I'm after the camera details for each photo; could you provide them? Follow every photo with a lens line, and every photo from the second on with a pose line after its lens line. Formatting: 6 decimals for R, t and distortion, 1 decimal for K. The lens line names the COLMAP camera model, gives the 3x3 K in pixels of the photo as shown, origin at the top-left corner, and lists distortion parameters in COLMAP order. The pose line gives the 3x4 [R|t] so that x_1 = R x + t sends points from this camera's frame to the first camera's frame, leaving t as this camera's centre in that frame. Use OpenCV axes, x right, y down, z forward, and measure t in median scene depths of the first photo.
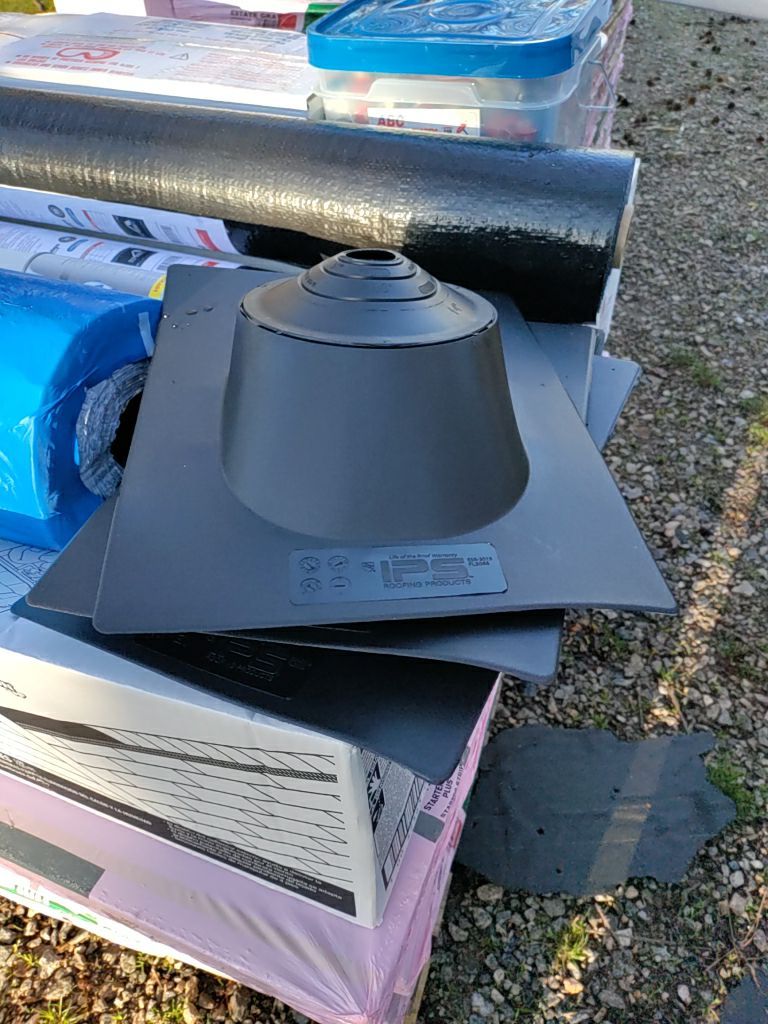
lens RADIAL K [[744.2, 0, 384.0], [0, 744.2, 512.0], [0, 0, 1]] dist [0.030898, -0.046297]
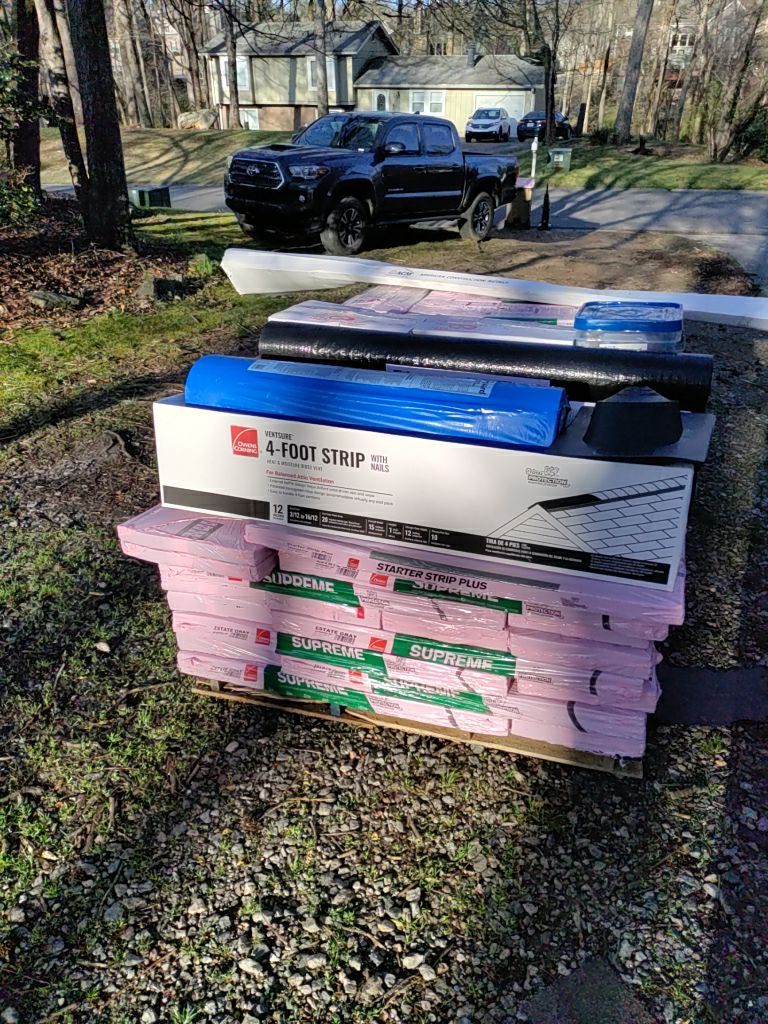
lens RADIAL K [[744.2, 0, 384.0], [0, 744.2, 512.0], [0, 0, 1]] dist [0.030898, -0.046297]
pose [[0.998703, 0.014078, 0.048938, -0.675795], [0.003684, 0.938533, -0.345171, 0.684779], [-0.050789, 0.344904, 0.937263, -0.901745]]
